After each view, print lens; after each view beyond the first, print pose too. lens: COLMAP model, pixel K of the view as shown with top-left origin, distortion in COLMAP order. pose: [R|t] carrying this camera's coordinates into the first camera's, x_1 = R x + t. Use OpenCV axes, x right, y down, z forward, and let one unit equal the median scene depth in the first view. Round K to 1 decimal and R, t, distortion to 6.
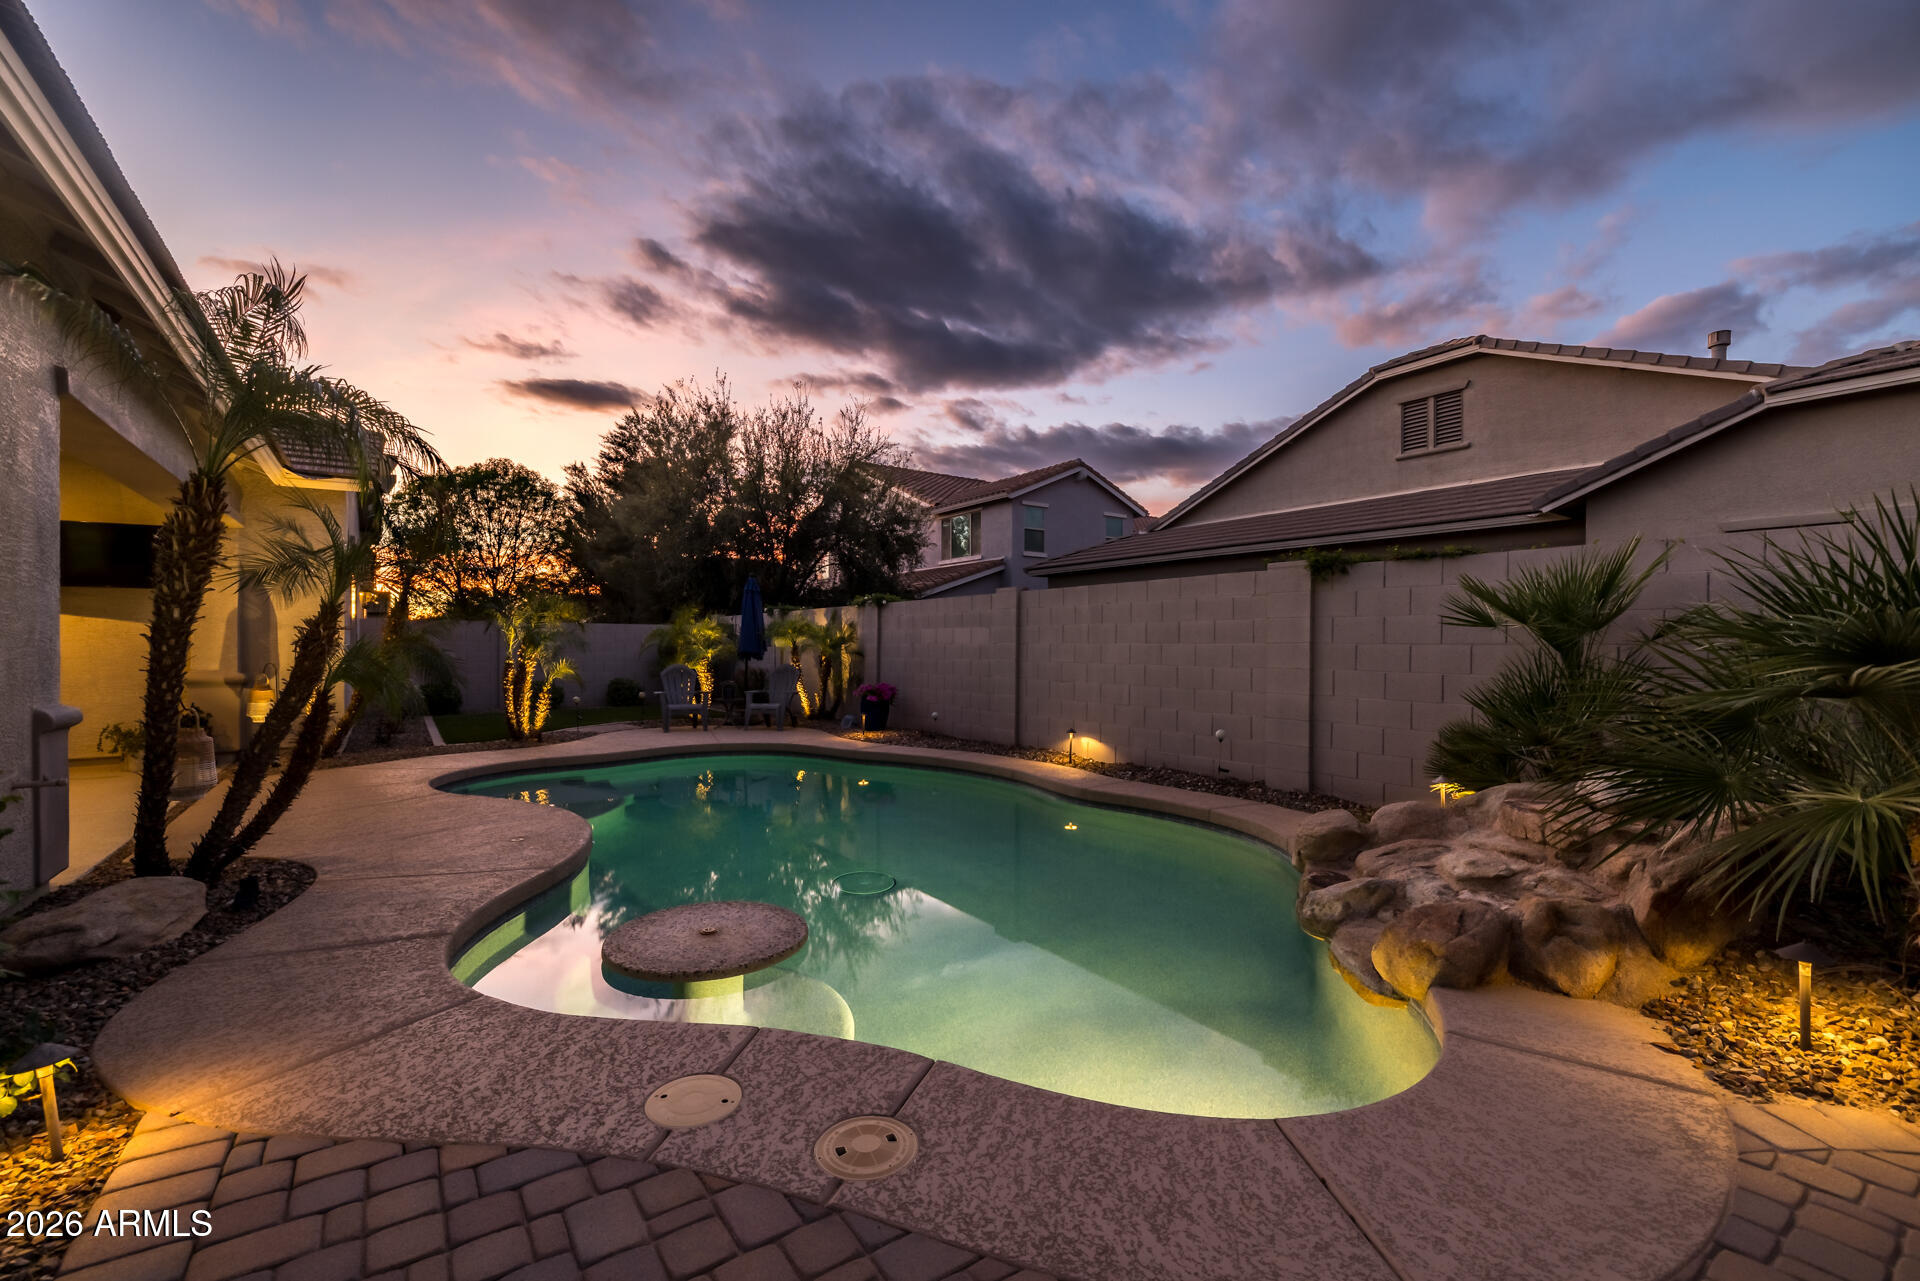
lens RADIAL K [[813.8, 0, 975.4], [0, 813.8, 642.6], [0, 0, 1]] dist [0.003856, 0.001512]
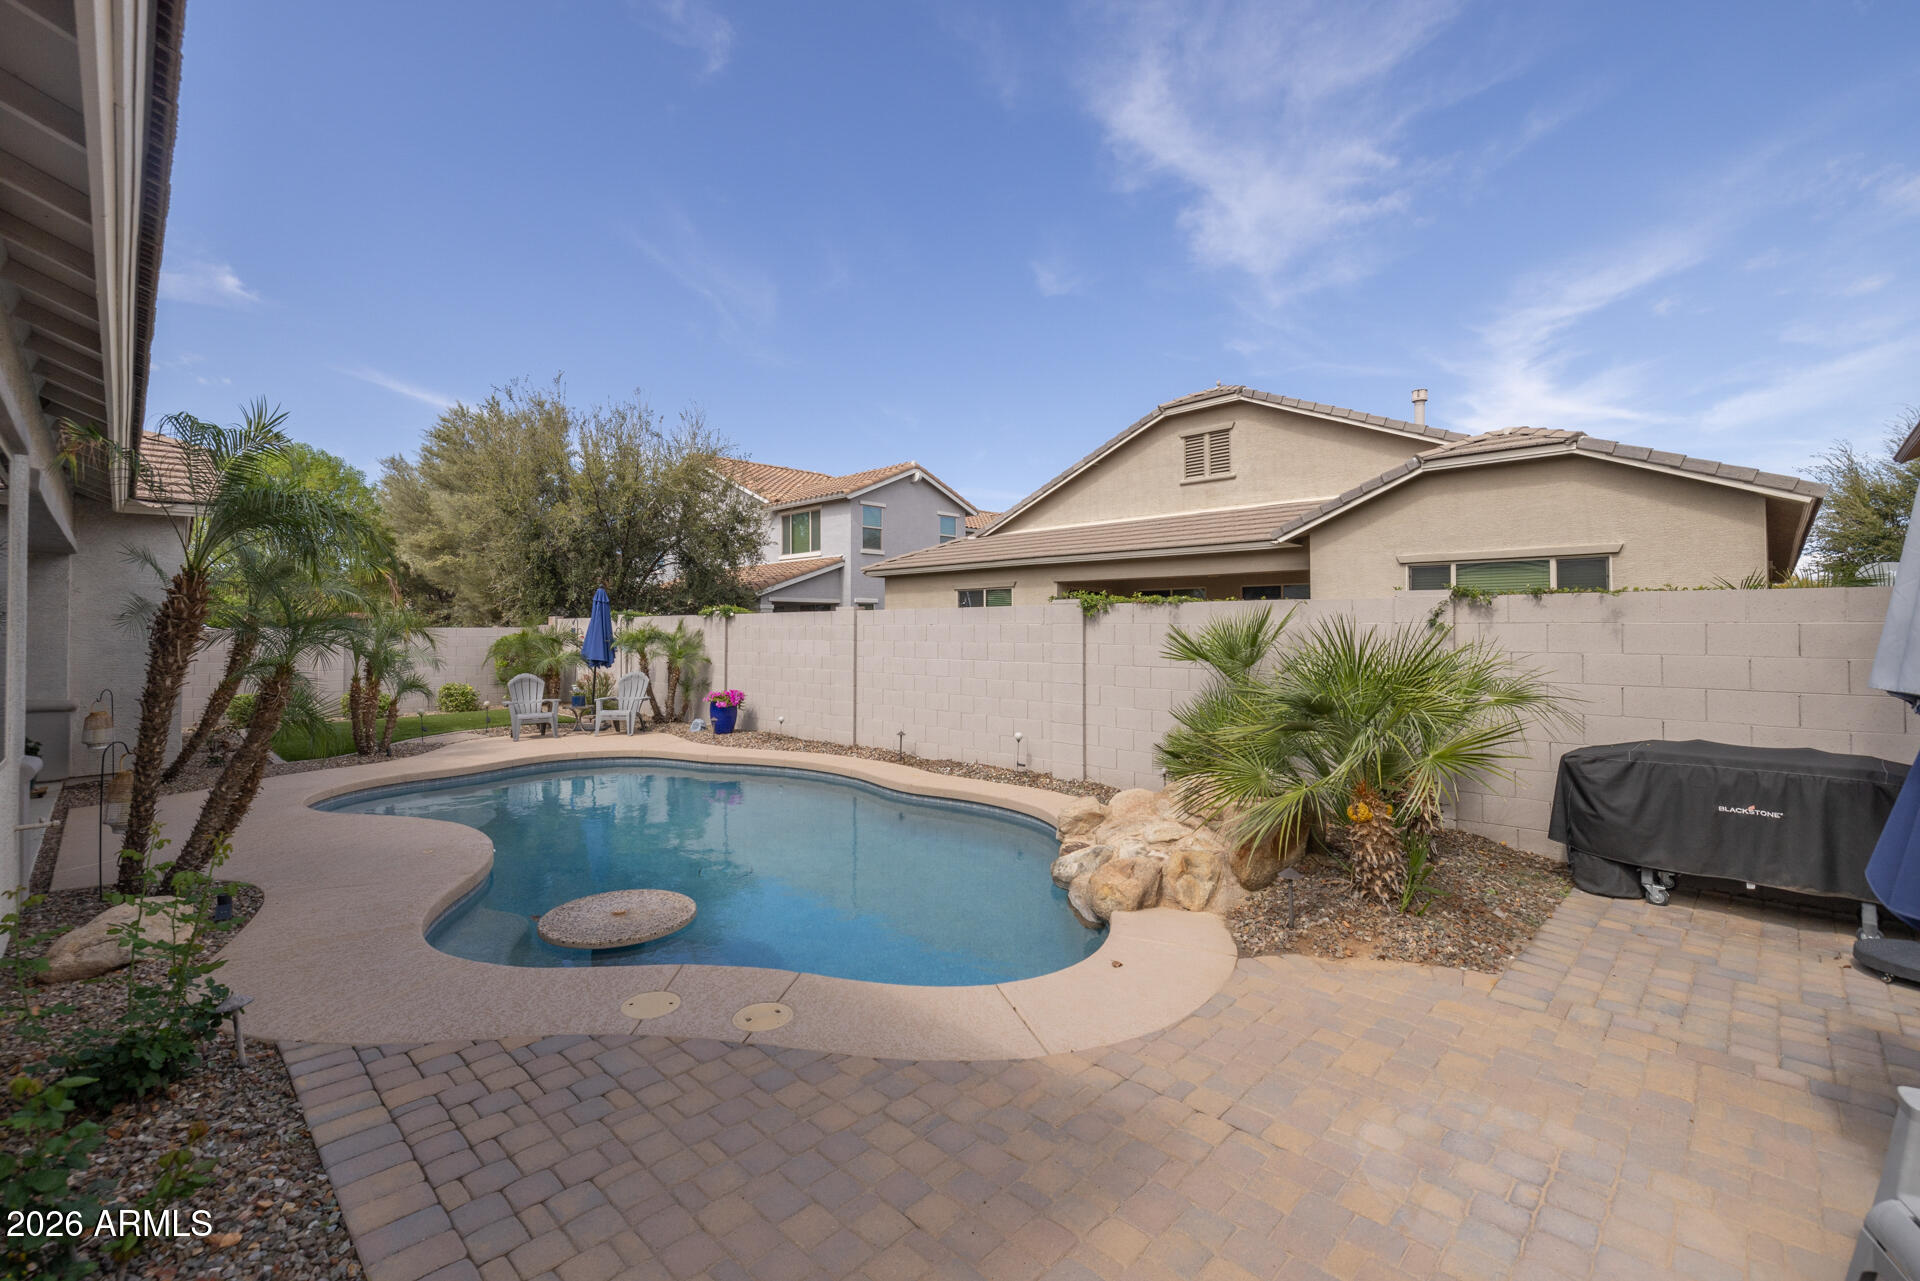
lens RADIAL K [[813.8, 0, 950.9], [0, 813.8, 606.5], [0, 0, 1]] dist [0.003856, 0.001512]
pose [[0.986189, -0.004266, 0.165567, -0.003251], [0.008306, 0.999684, -0.023717, -0.029267], [-0.165414, 0.024765, 0.985913, -0.111269]]
